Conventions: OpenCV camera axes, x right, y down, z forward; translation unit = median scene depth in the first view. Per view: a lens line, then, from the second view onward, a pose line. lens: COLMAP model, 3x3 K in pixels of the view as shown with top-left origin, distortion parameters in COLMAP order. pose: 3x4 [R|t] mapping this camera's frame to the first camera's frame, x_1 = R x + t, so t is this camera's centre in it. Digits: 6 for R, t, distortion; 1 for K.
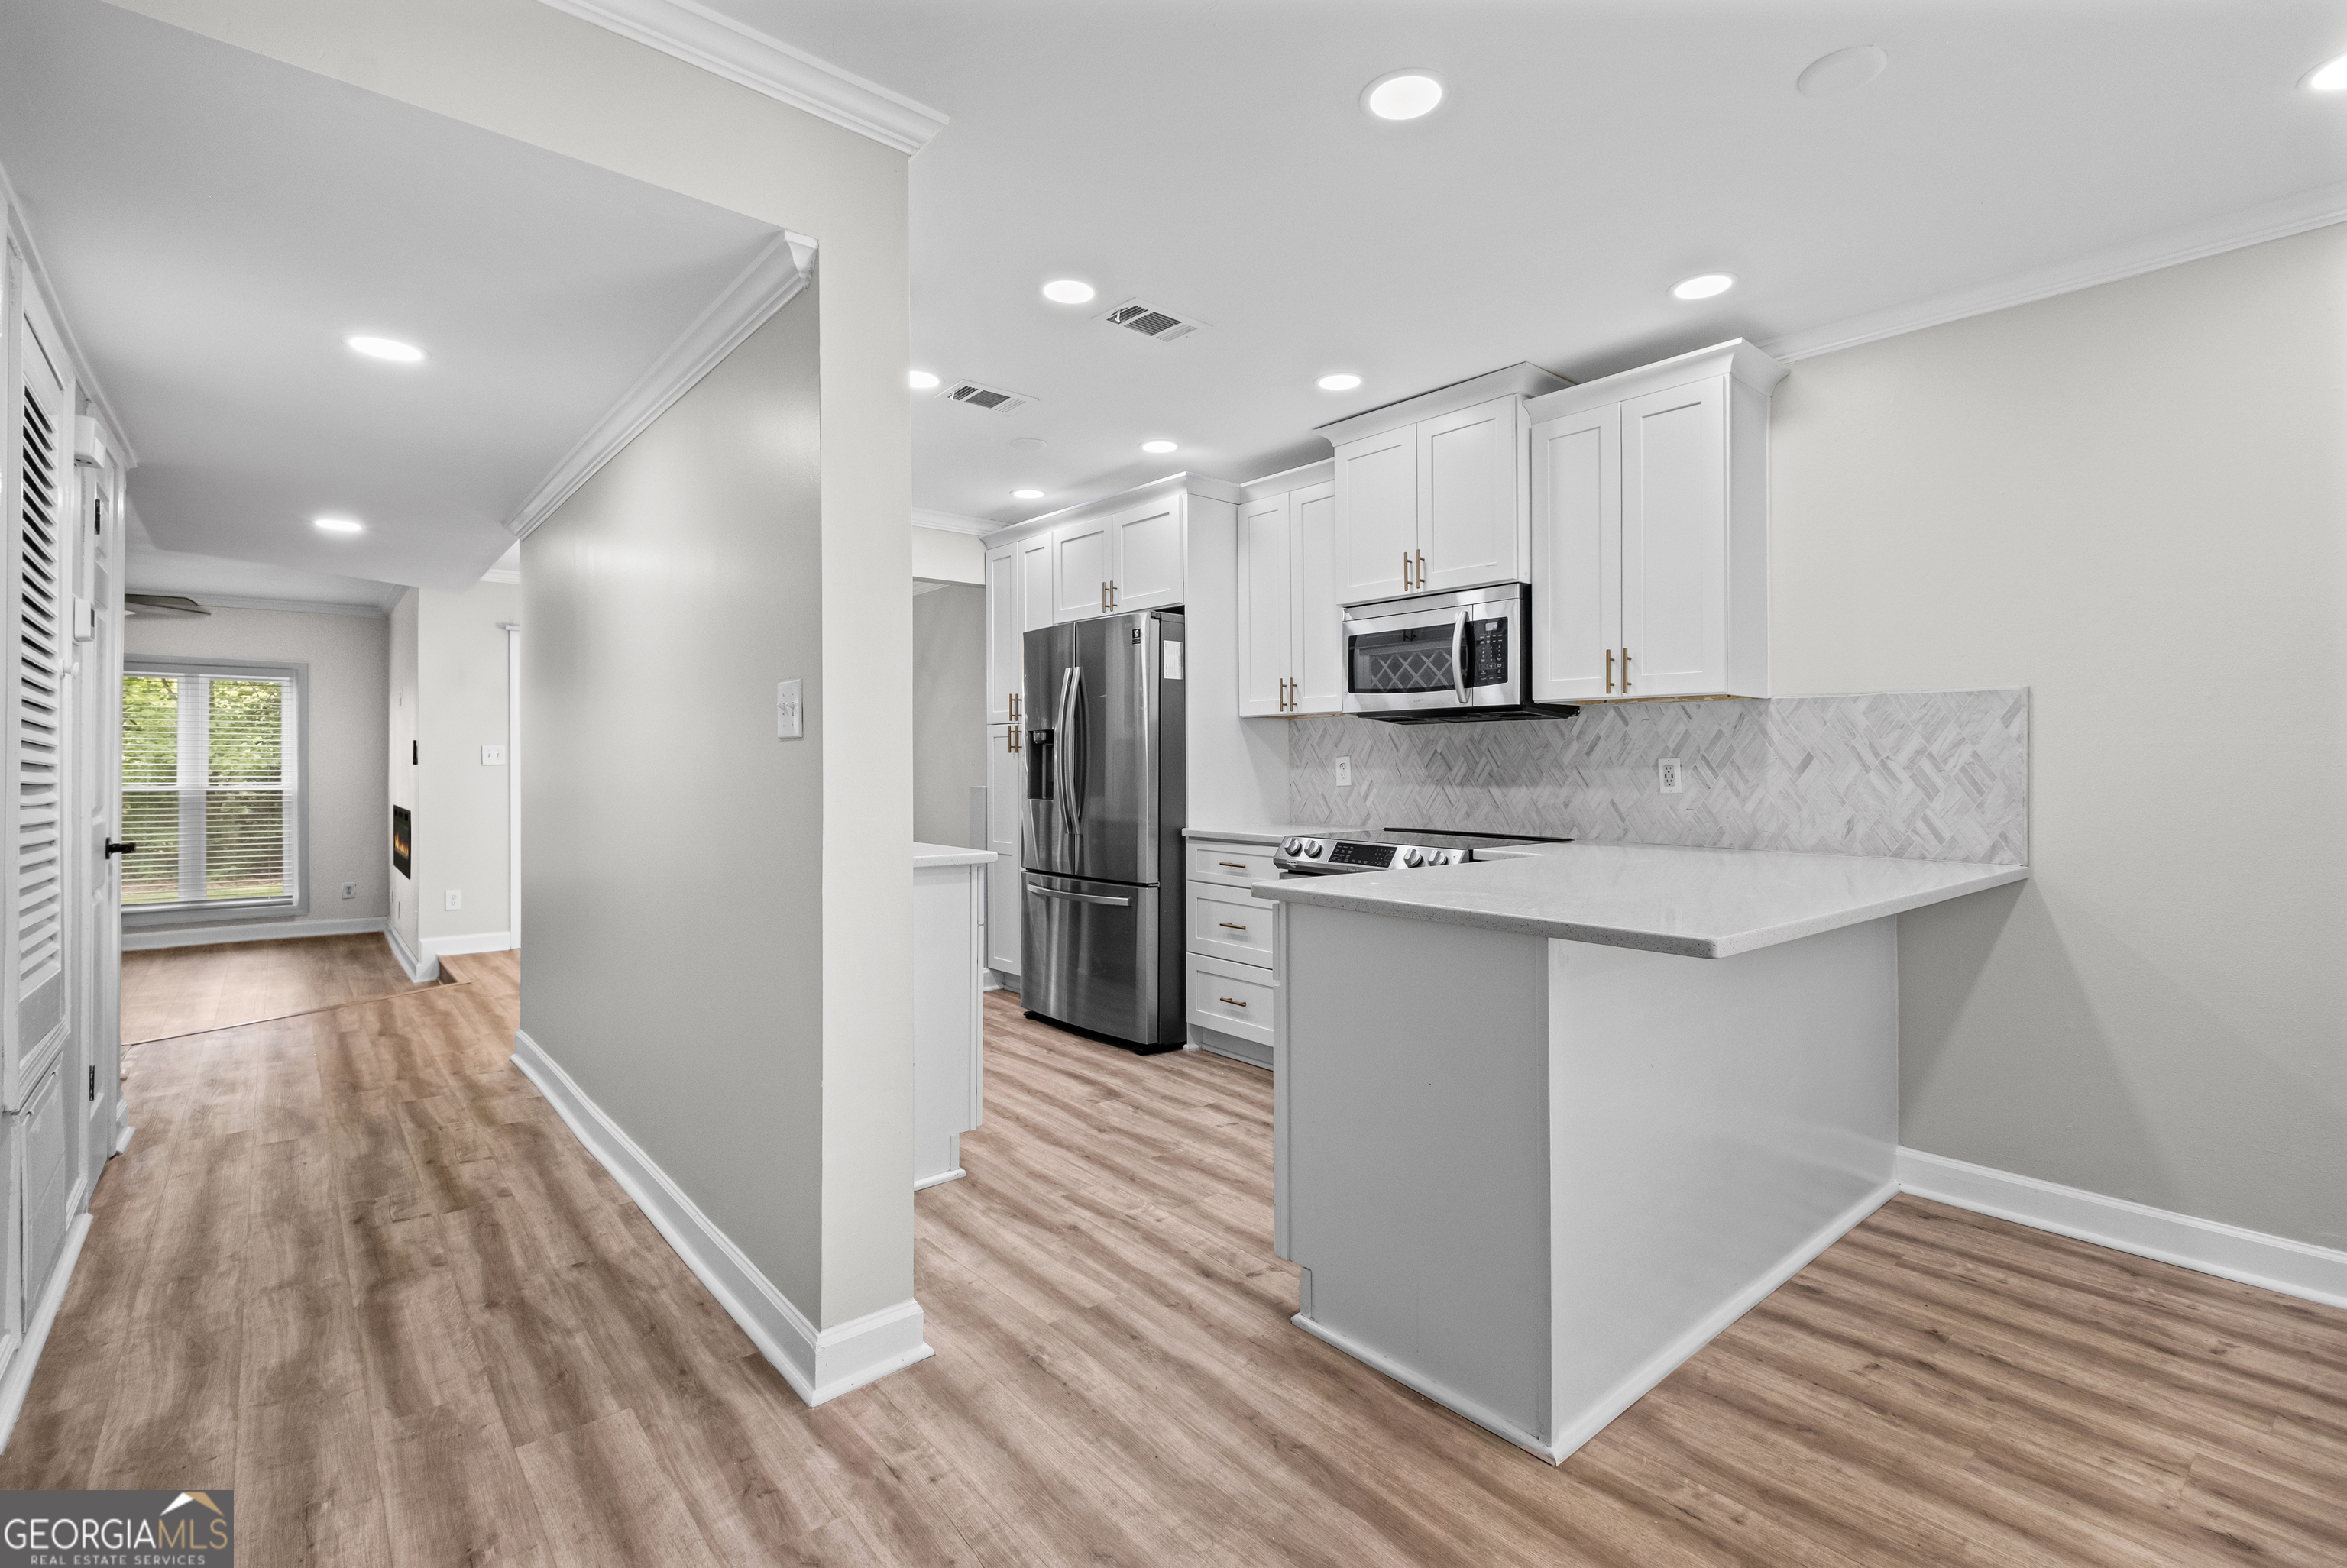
lens RADIAL K [[1044.9, 0, 1162.1], [0, 1044.9, 773.2], [0, 0, 1]] dist [0.000100, -0.000886]
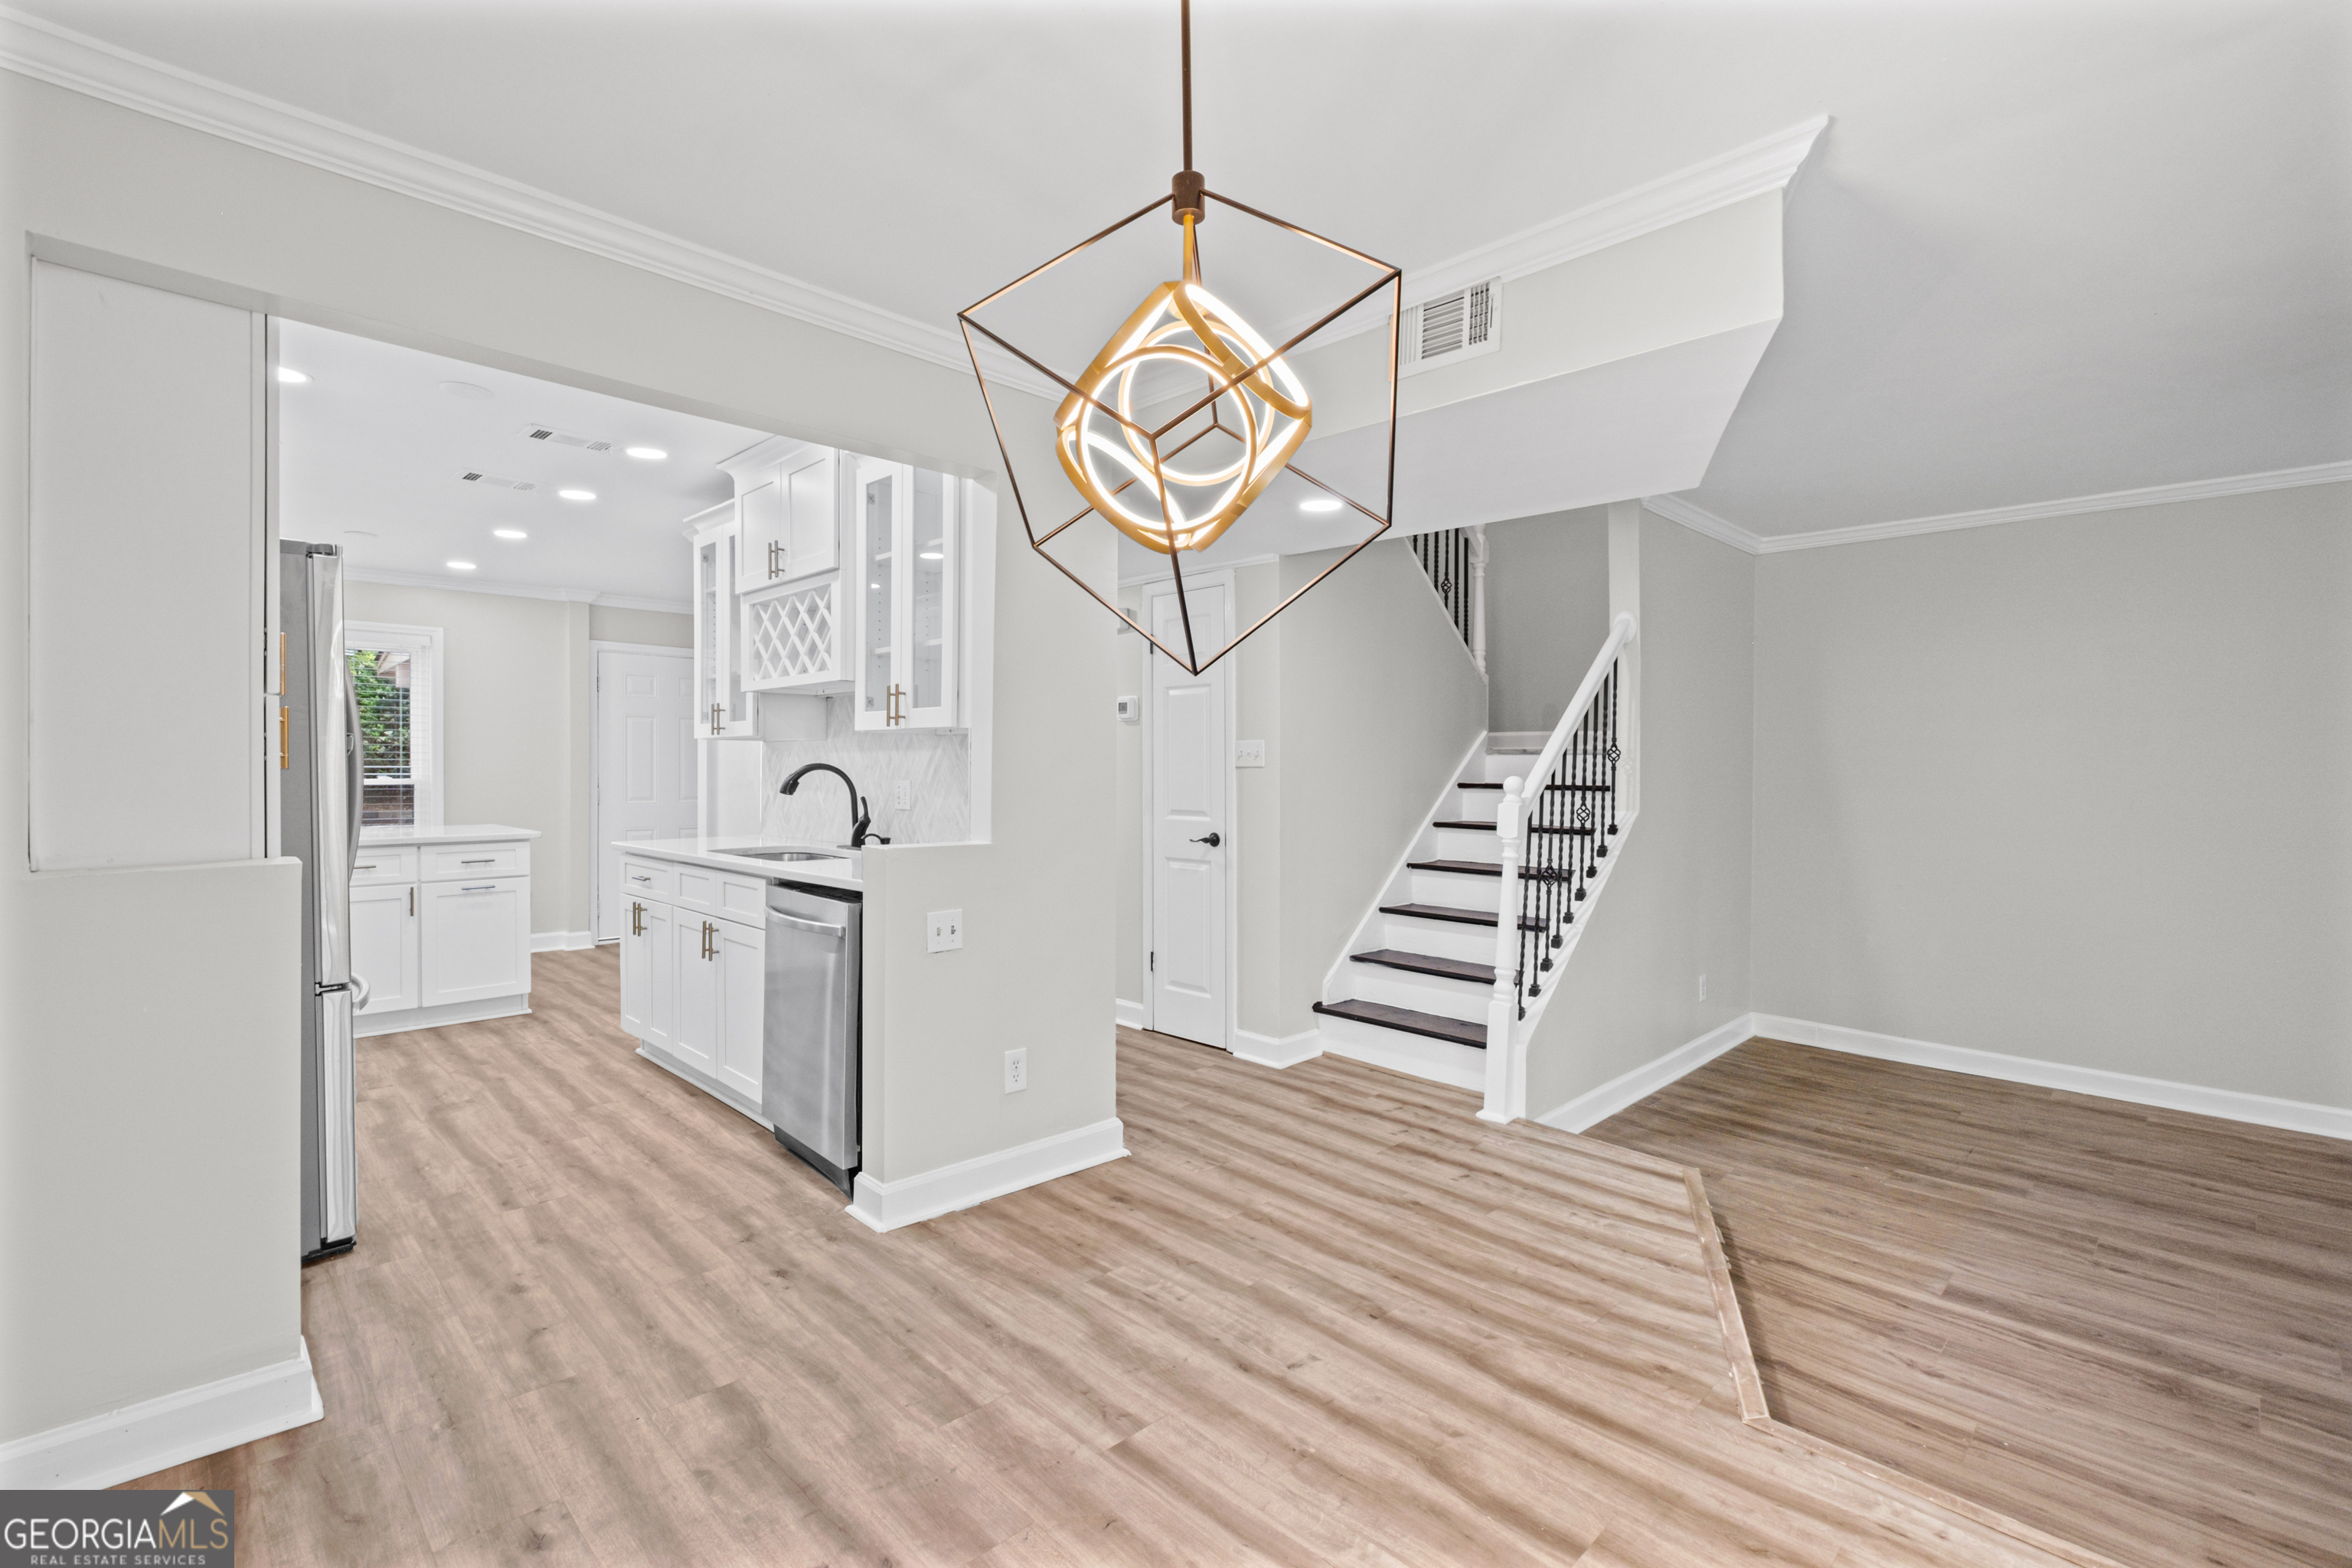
lens RADIAL K [[1041.6, 0, 1172.7], [0, 1041.6, 778.1], [0, 0, 1]] dist [0.001972, -0.000419]
pose [[-0.997233, -0.003317, -0.074262, -0.718422], [-0.004529, 0.999859, 0.016151, -0.032283], [0.074198, 0.016443, -0.997108, 2.153639]]
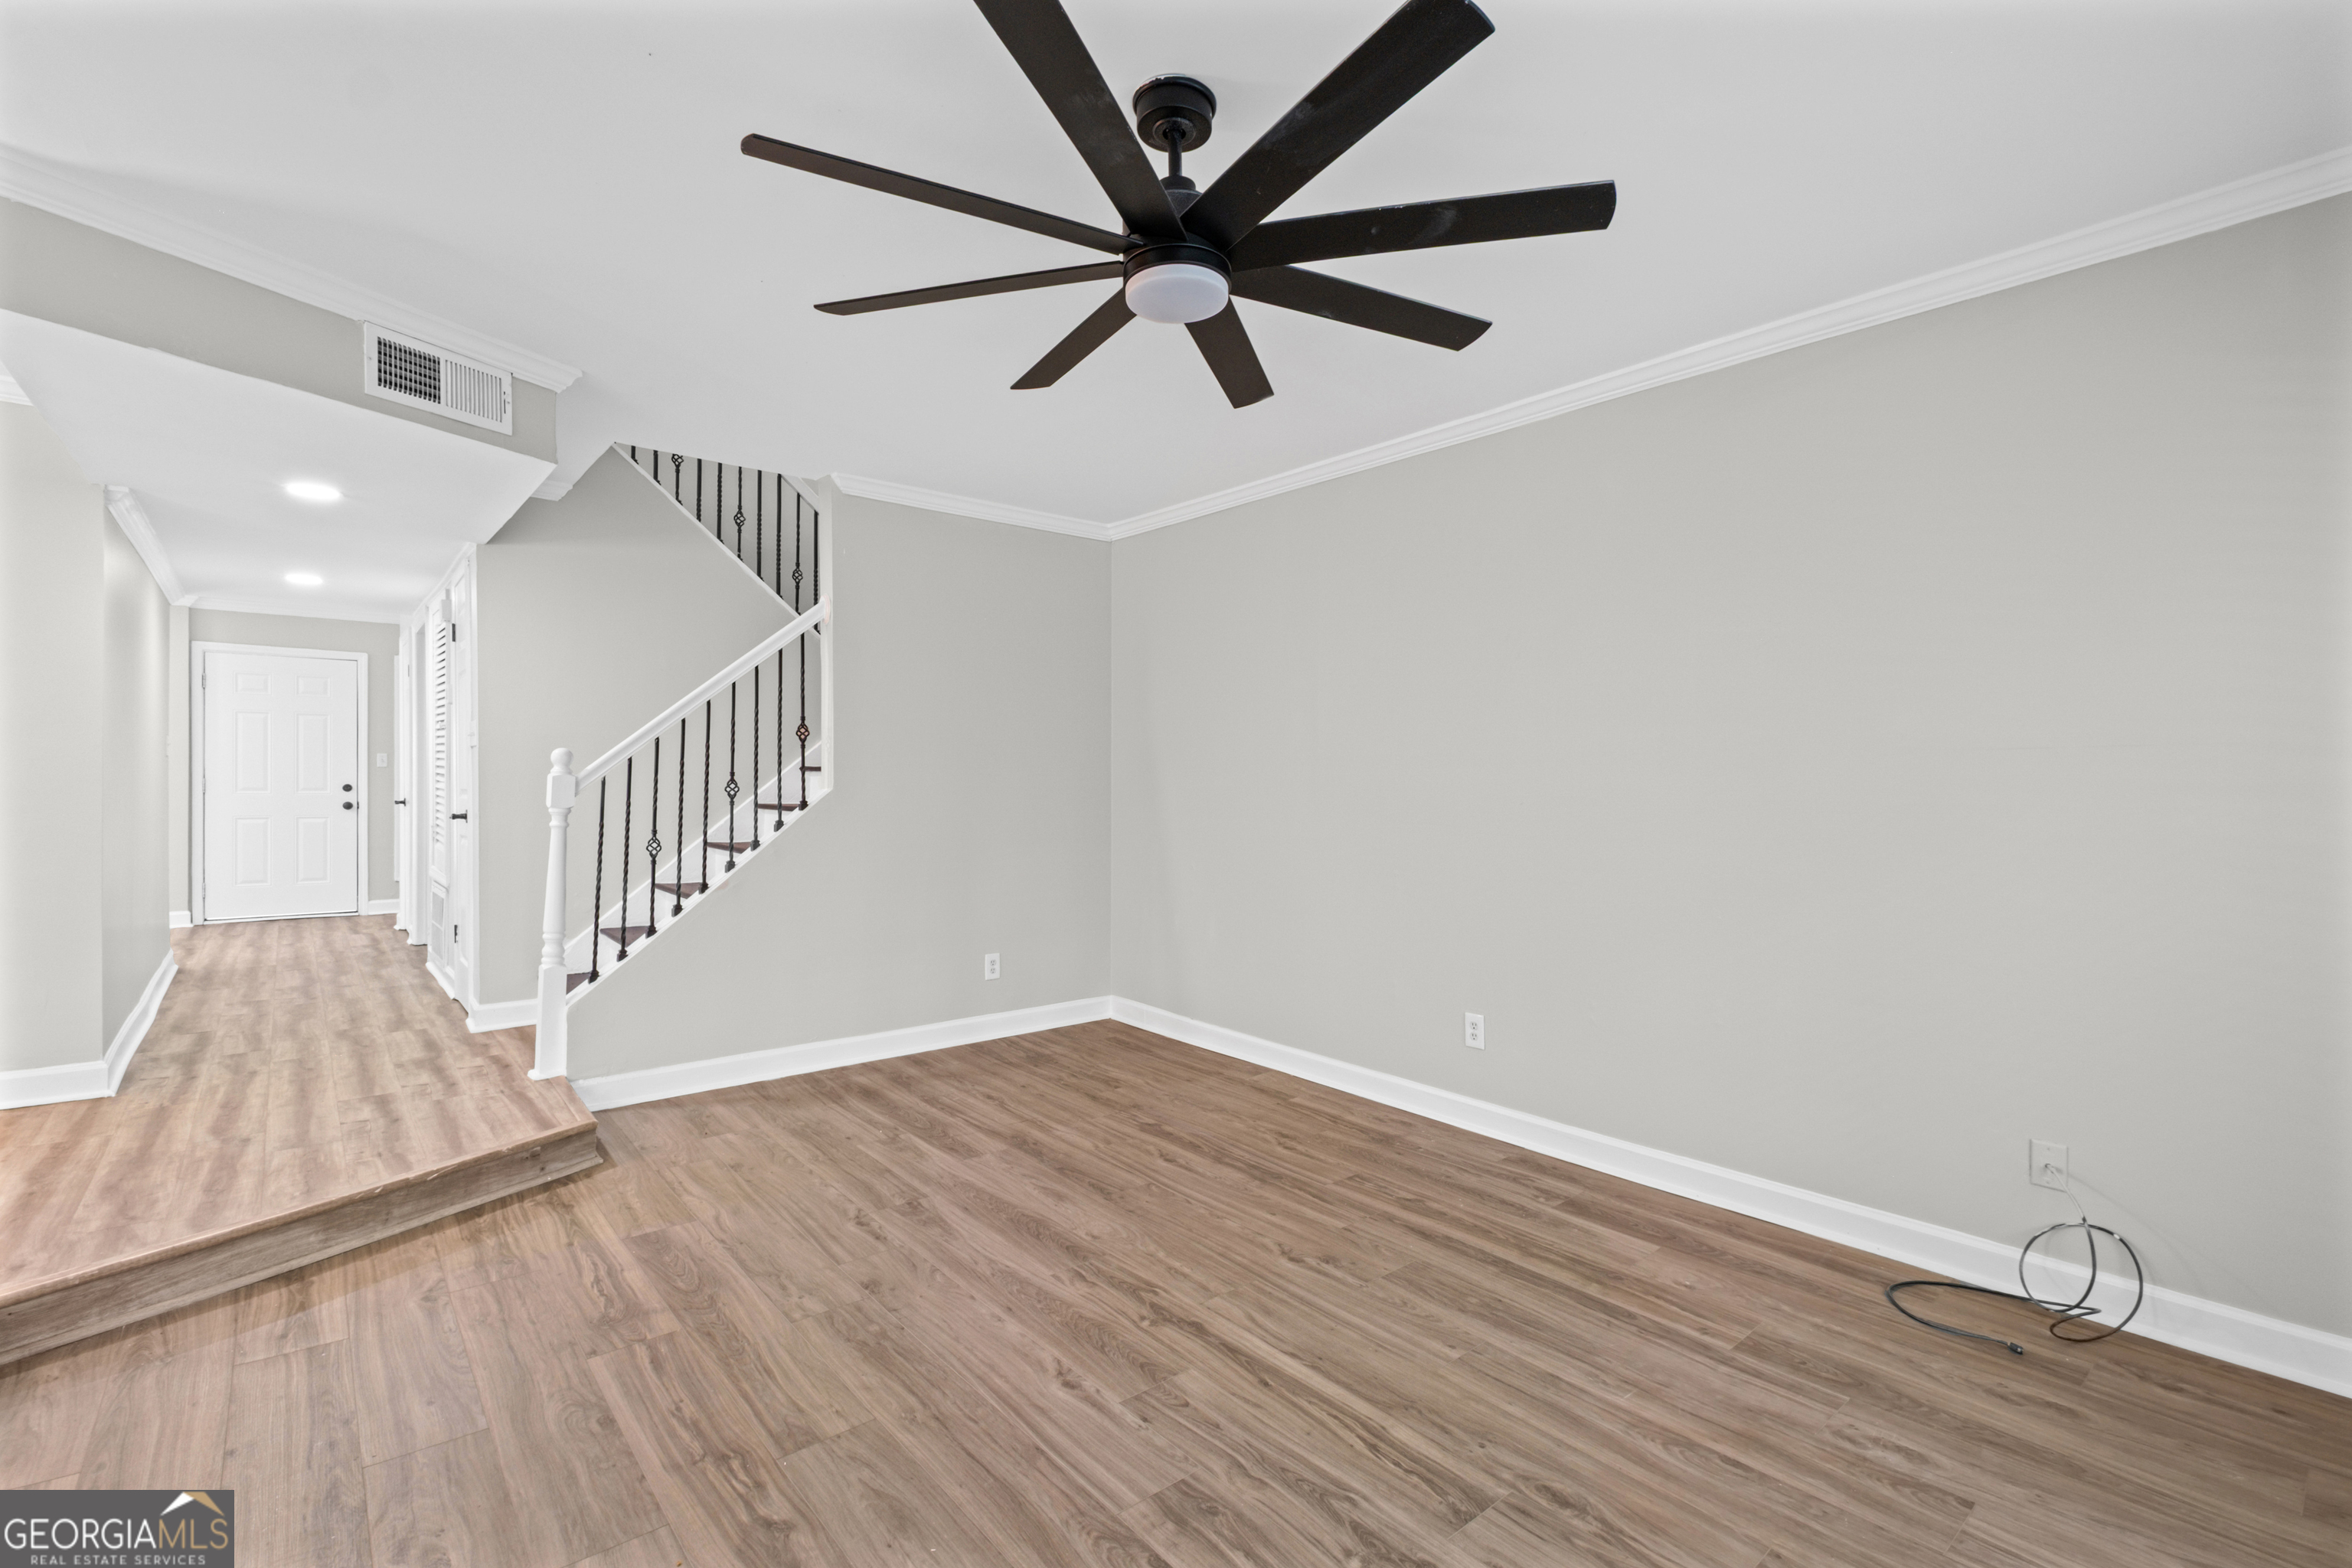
lens RADIAL K [[1047.3, 0, 1164.6], [0, 1047.3, 773.2], [0, 0, 1]] dist [0.000100, -0.000886]
pose [[-0.999978, -0.002406, 0.006223, -1.804927], [-0.002372, 0.999982, 0.005498, -0.000753], [-0.006236, 0.005483, -0.999966, 2.237700]]
